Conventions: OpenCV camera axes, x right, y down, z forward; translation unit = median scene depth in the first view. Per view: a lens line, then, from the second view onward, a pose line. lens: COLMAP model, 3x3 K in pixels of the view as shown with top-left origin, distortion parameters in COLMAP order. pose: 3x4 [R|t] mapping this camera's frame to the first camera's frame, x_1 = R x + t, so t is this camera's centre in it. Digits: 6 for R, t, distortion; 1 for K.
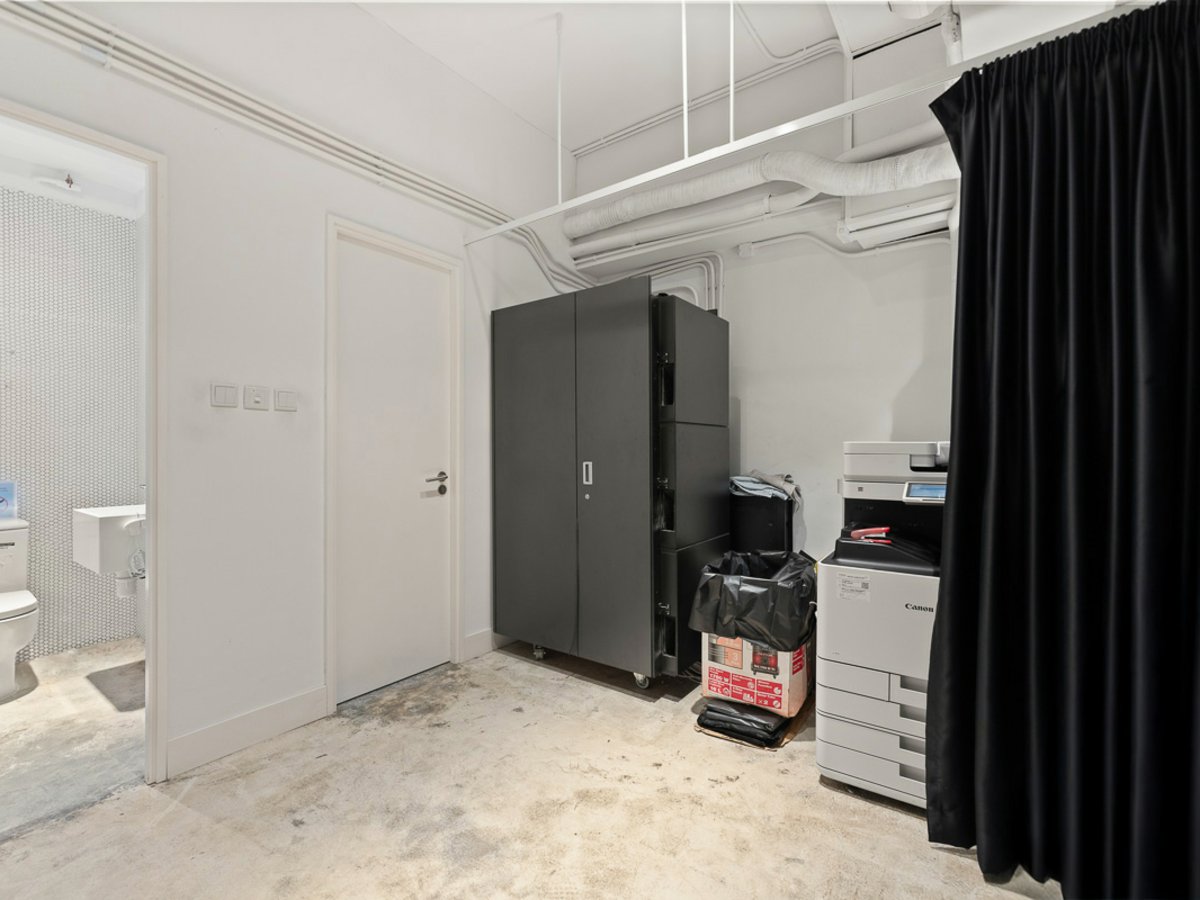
lens RADIAL K [[542.4, 0, 600.2], [0, 542.4, 448.0], [0, 0, 1]] dist [0.000540, -0.000019]
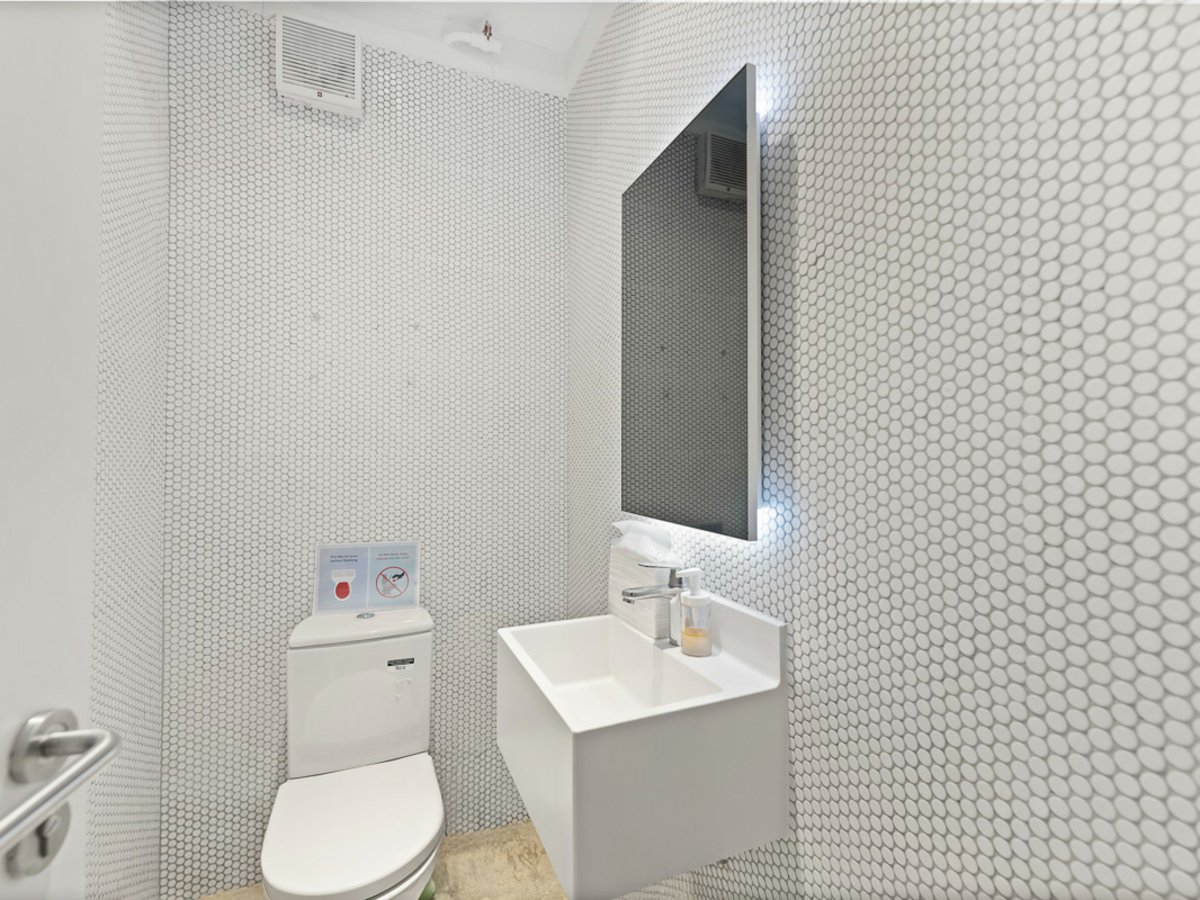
lens RADIAL K [[542.4, 0, 599.9], [0, 542.4, 453.0], [0, 0, 1]] dist [0.000540, -0.000019]
pose [[0.860580, -0.004708, -0.509293, -0.610725], [-0.001565, 0.999928, -0.011888, -0.027680], [0.509312, 0.011028, 0.860511, 0.595693]]
